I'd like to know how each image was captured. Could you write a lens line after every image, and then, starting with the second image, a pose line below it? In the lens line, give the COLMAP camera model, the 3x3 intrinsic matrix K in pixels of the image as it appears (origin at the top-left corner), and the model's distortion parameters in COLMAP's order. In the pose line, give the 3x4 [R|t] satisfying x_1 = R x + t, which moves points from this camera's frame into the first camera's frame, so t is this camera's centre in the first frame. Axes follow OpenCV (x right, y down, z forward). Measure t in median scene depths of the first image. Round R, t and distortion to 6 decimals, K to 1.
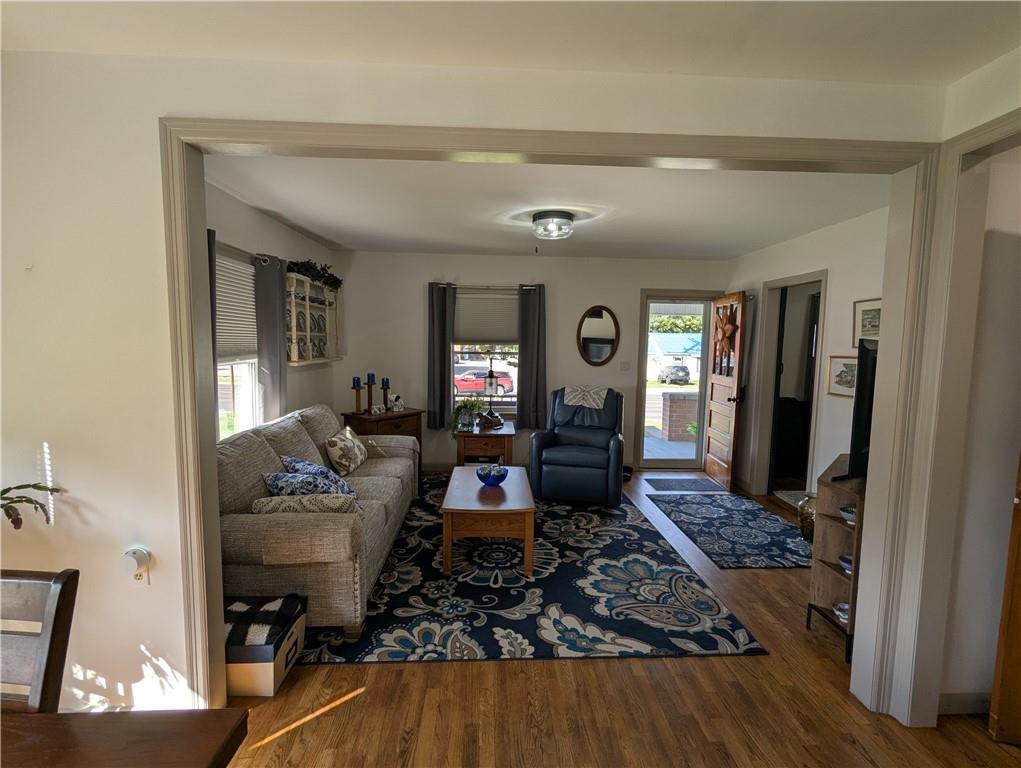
lens RADIAL K [[484.5, 0, 509.9], [0, 484.5, 385.0], [0, 0, 1]] dist [-0.005448, 0.000782]
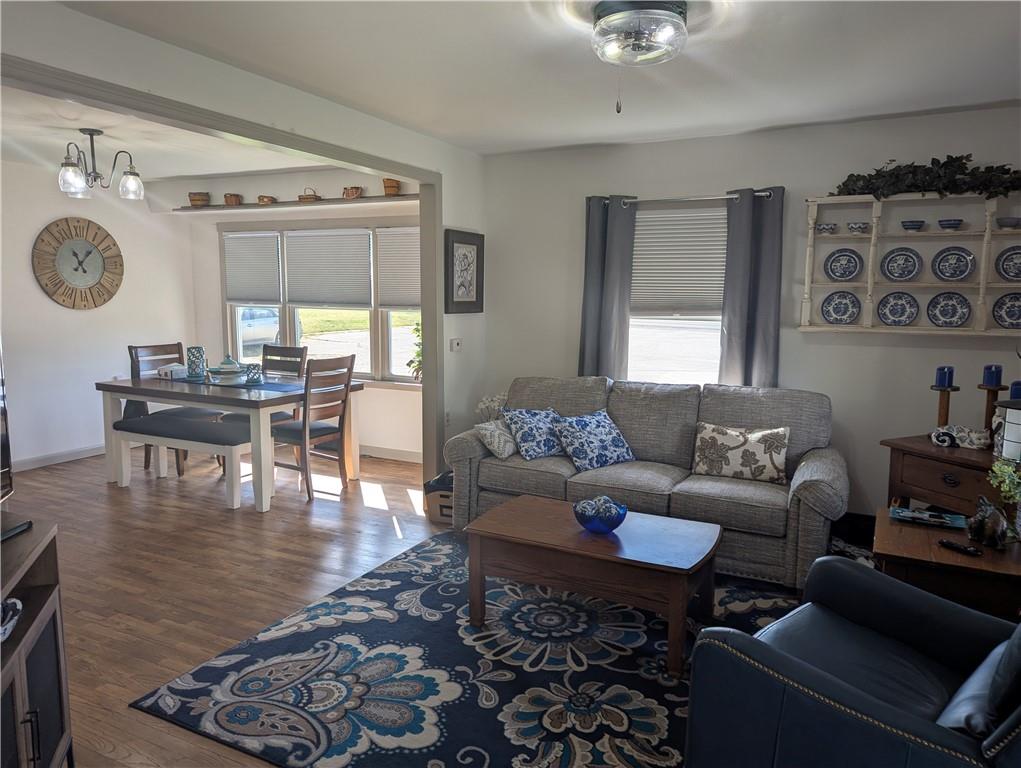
lens RADIAL K [[717.3, 0, 511.8], [0, 717.3, 385.1], [0, 0, 1]] dist [0.044393, -0.037814]
pose [[-0.489103, 0.098227, -0.866678, 0.795892], [-0.094836, 0.981759, 0.164791, -0.112329], [0.867055, 0.162792, -0.470865, 1.334928]]
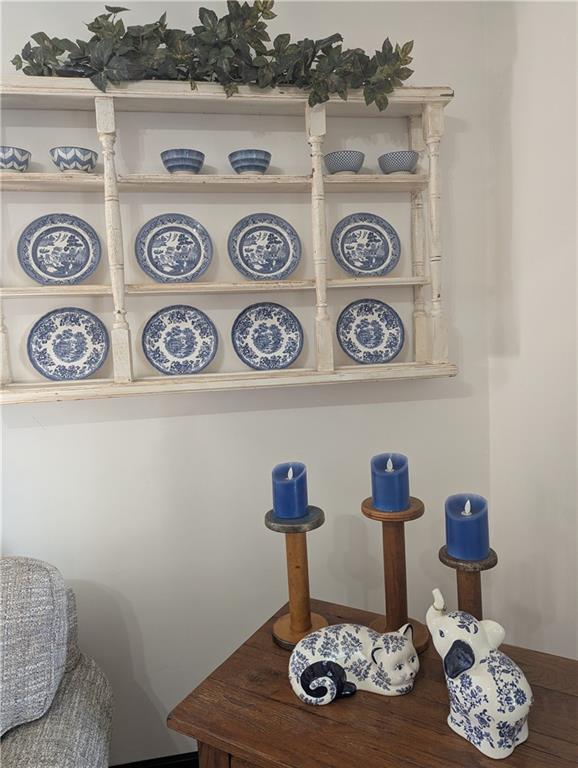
lens RADIAL K [[539.5, 0, 282.5], [0, 539.5, 379.7], [0, 0, 1]] dist [0.044393, -0.037814]
pose [[0.116949, 0.073577, -0.990409, -0.110072], [-0.047878, 0.996510, 0.068377, -0.100630], [0.991983, 0.039422, 0.120063, 1.334780]]
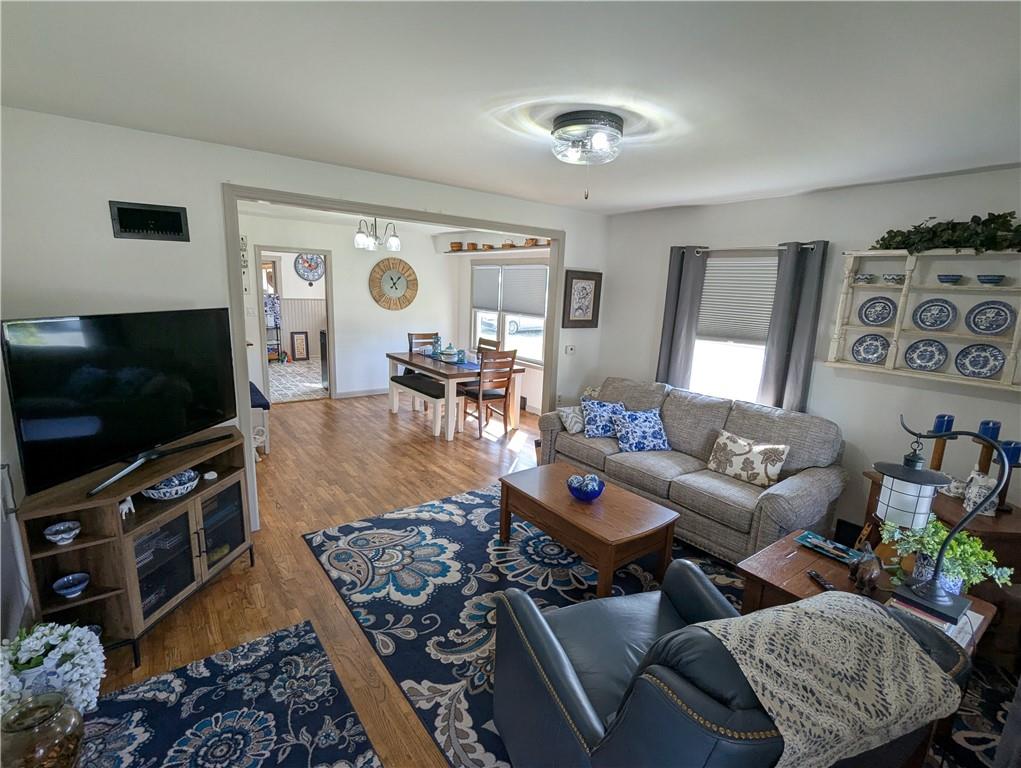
lens RADIAL K [[484.5, 0, 509.0], [0, 484.5, 387.6], [0, 0, 1]] dist [-0.005448, 0.000782]
pose [[-0.821228, 0.068885, -0.566427, 0.550810], [-0.104353, 0.957813, 0.267777, -0.196124], [0.560977, 0.279015, -0.779394, 1.573743]]
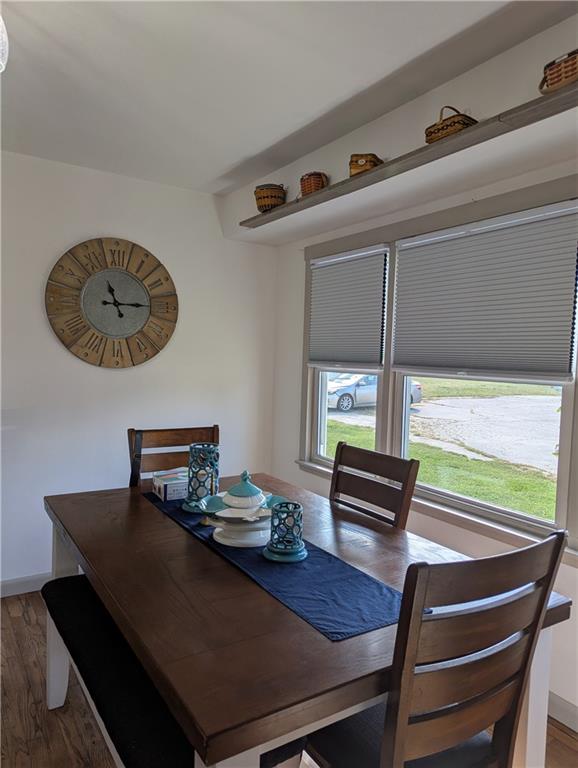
lens RADIAL K [[539.5, 0, 293.7], [0, 539.5, 389.8], [0, 0, 1]] dist [0.044393, -0.037814]
pose [[-0.857476, -0.008190, -0.514459, -0.048762], [-0.088185, 0.987417, 0.131263, -0.012710], [0.506910, 0.157923, -0.847409, 0.499965]]
